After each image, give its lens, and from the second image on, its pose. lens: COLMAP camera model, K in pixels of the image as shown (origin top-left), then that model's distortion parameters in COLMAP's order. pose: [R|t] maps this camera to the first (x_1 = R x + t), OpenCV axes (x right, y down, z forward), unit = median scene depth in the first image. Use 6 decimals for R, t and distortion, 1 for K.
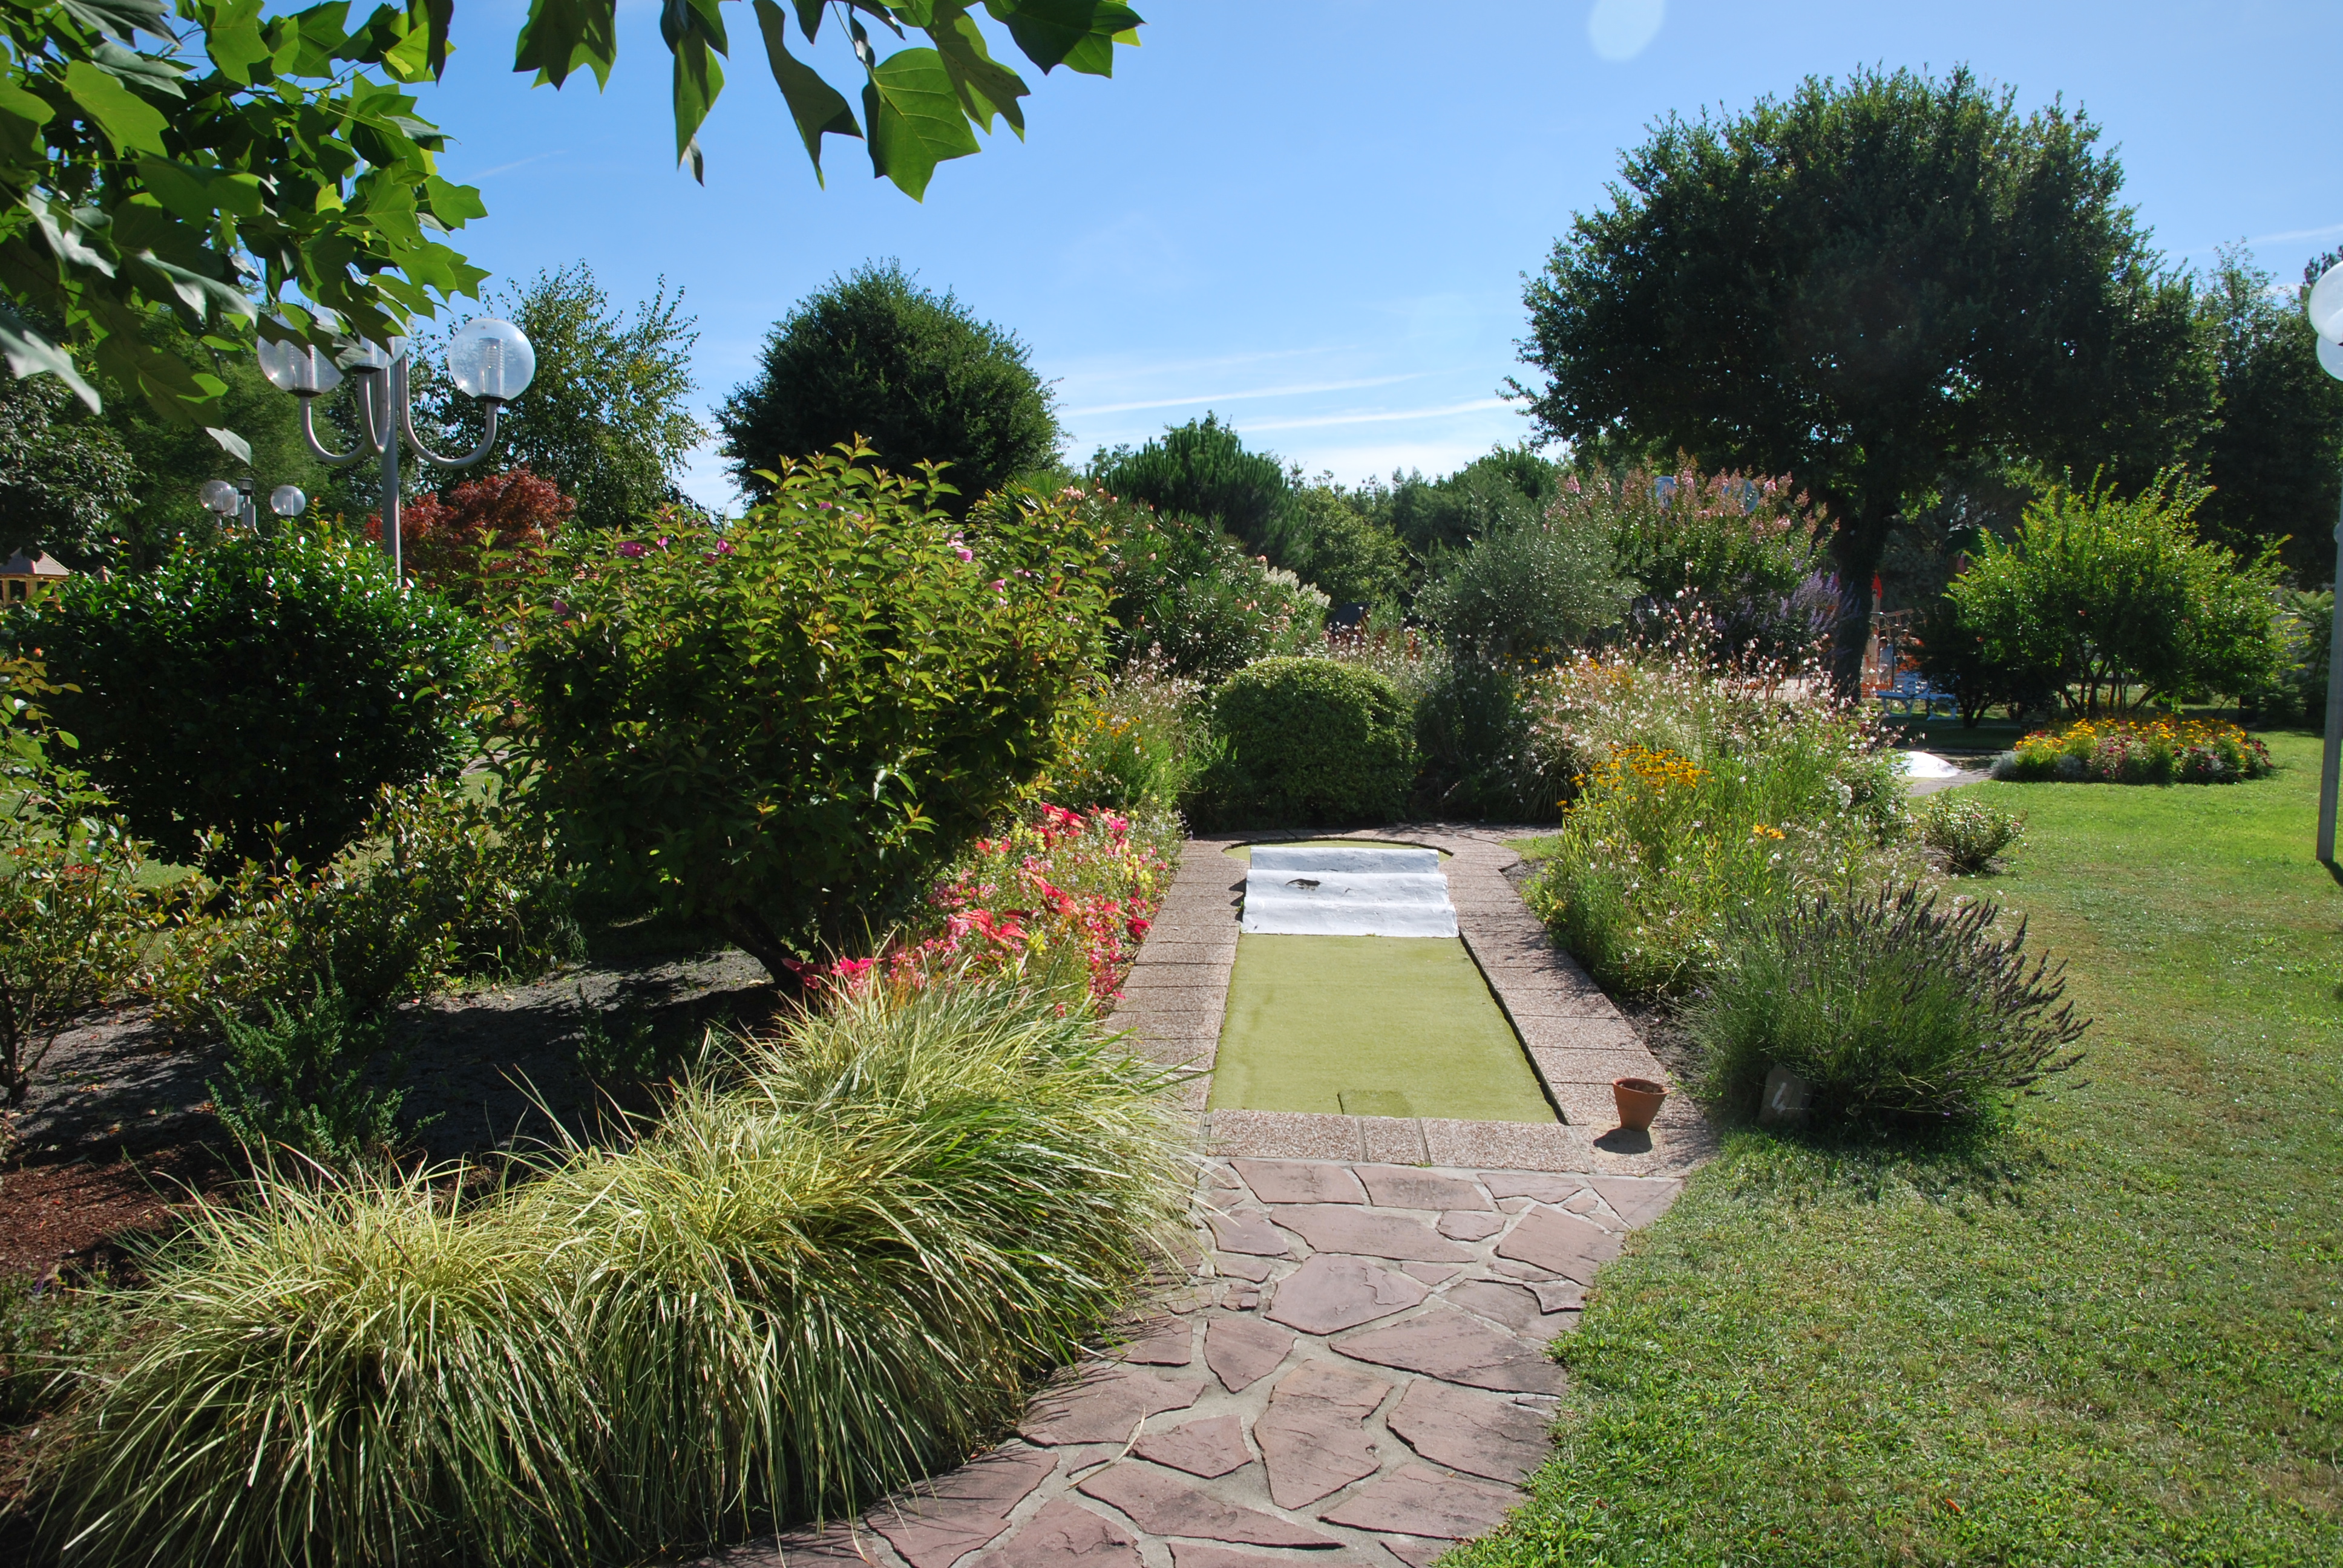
lens RADIAL K [[1677.3, 0, 1164.8], [0, 1677.3, 781.5], [0, 0, 1]] dist [-0.094426, 0.069375]
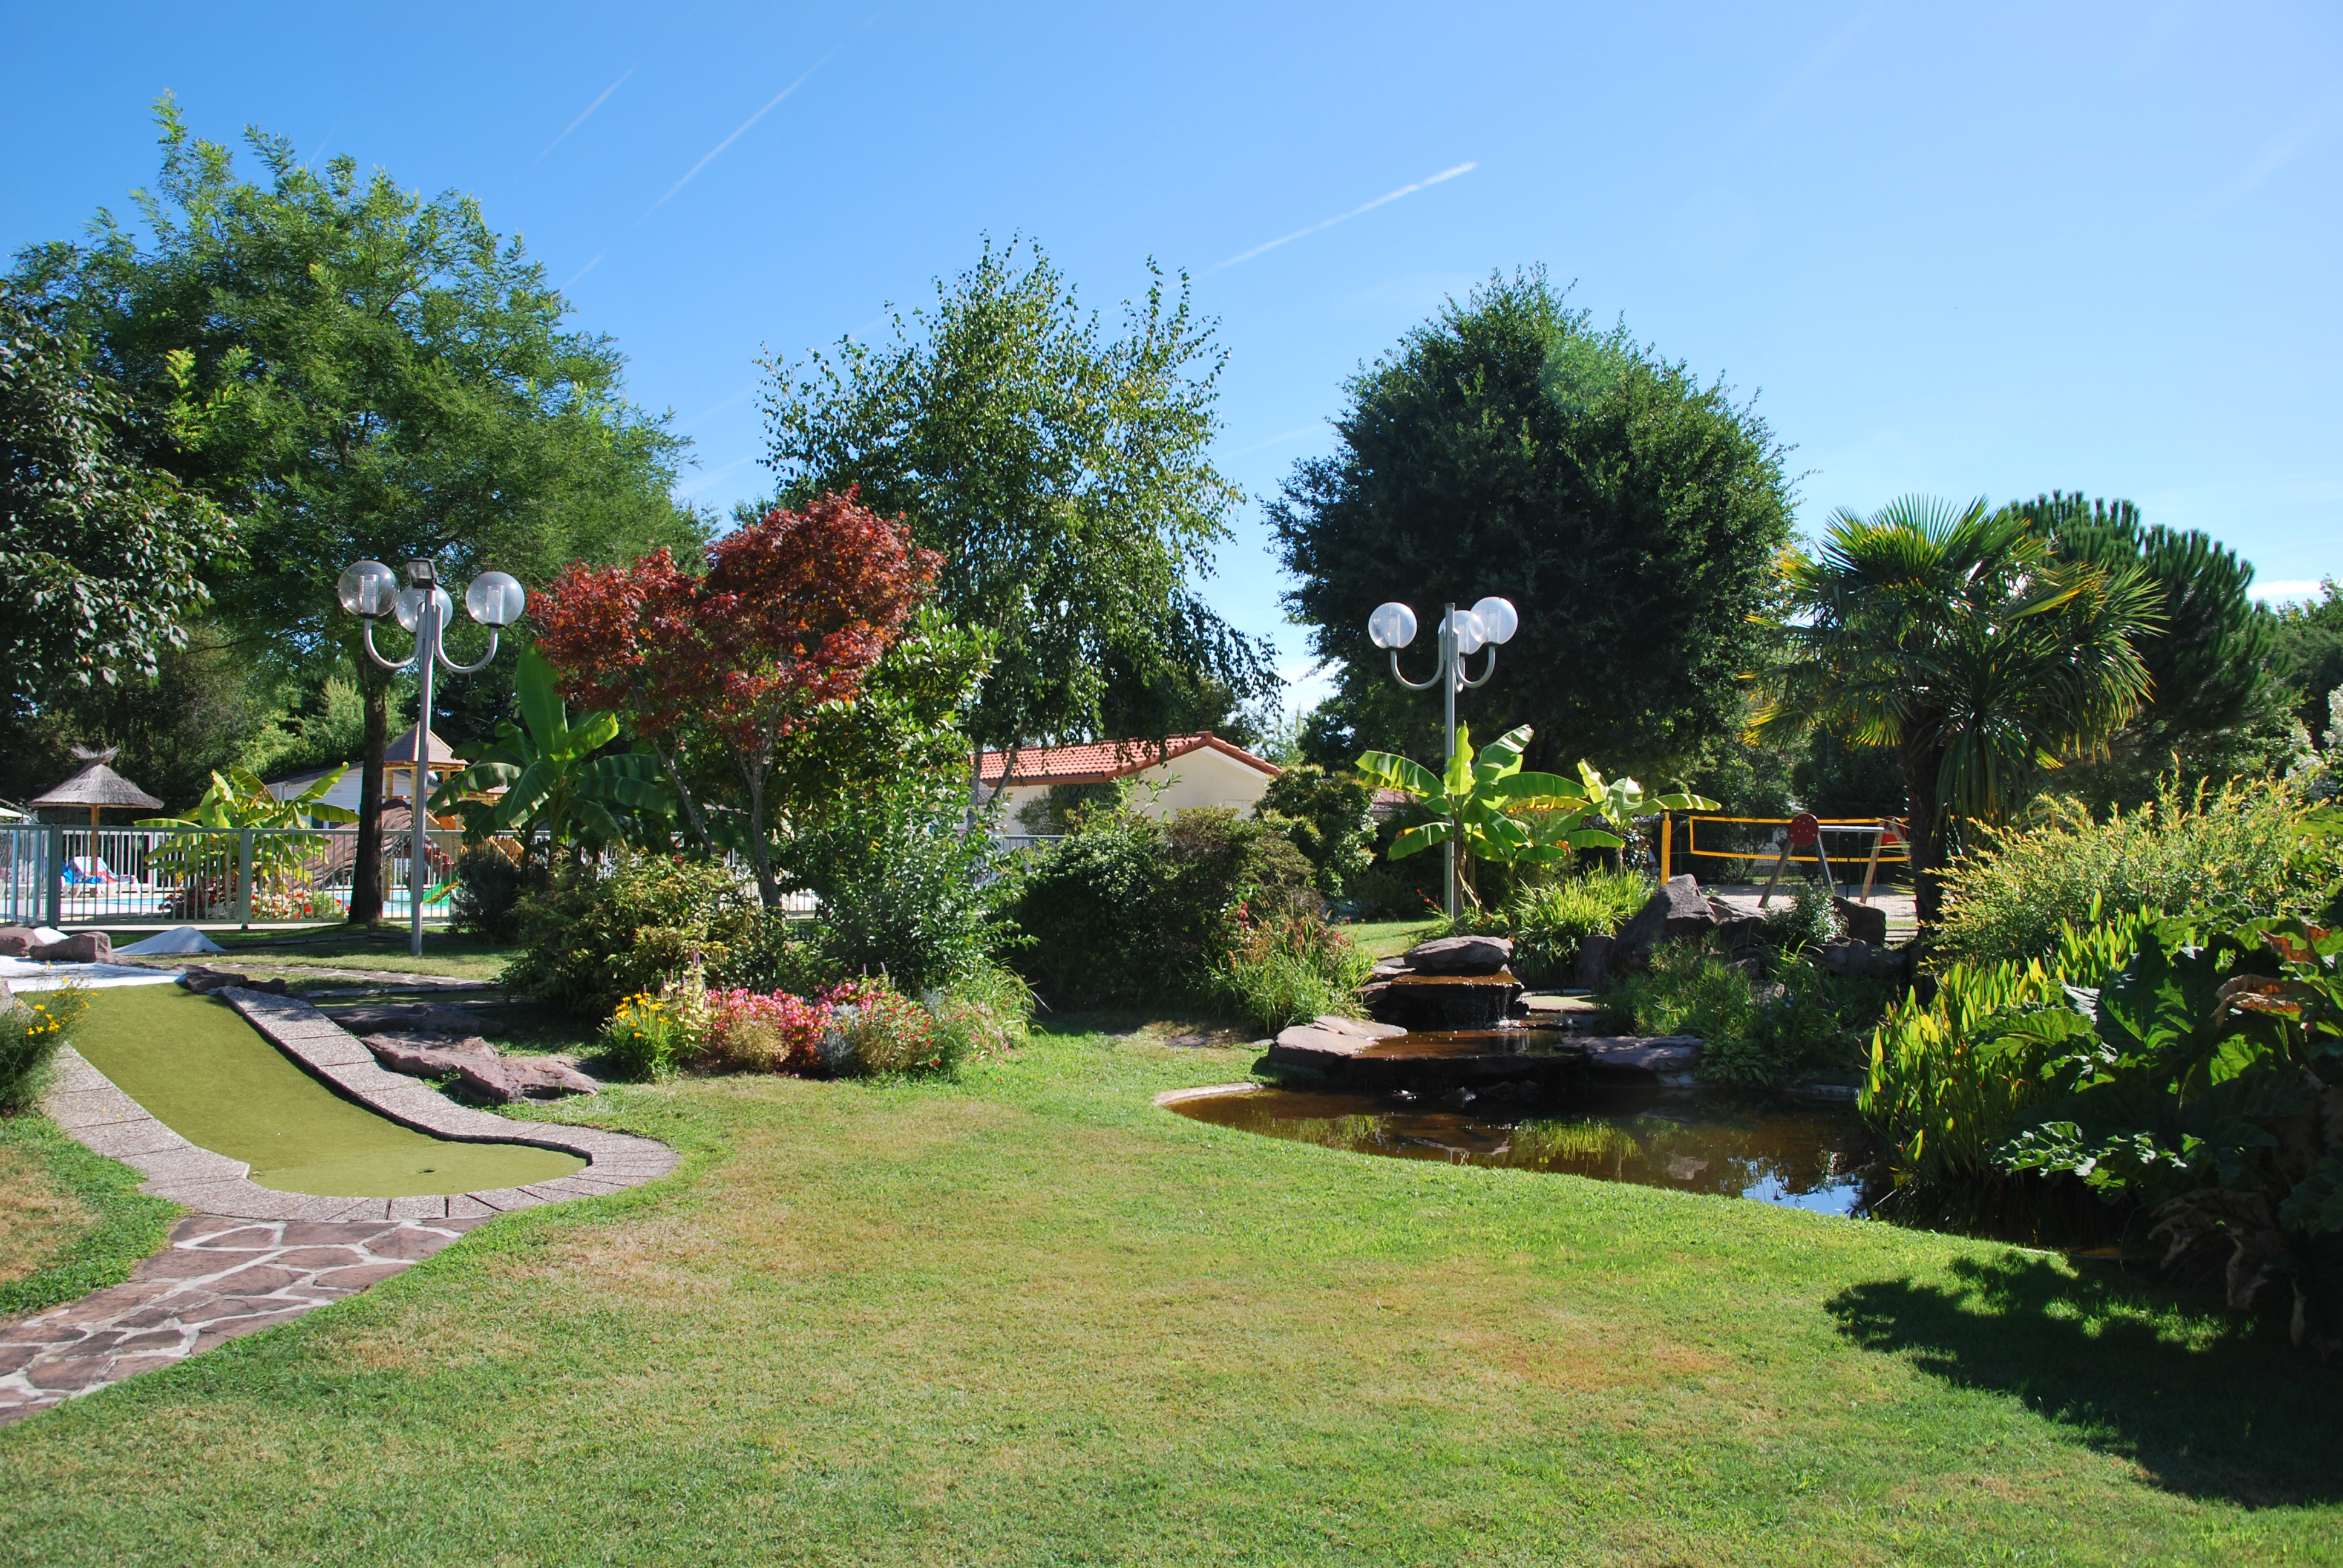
lens RADIAL K [[1677.3, 0, 1167.2], [0, 1677.3, 787.4], [0, 0, 1]] dist [-0.094426, 0.069375]
pose [[0.941917, -0.027053, -0.334754, -0.092065], [-0.019200, 0.990783, -0.134094, -0.025153], [0.335296, 0.132732, 0.932716, 0.394052]]
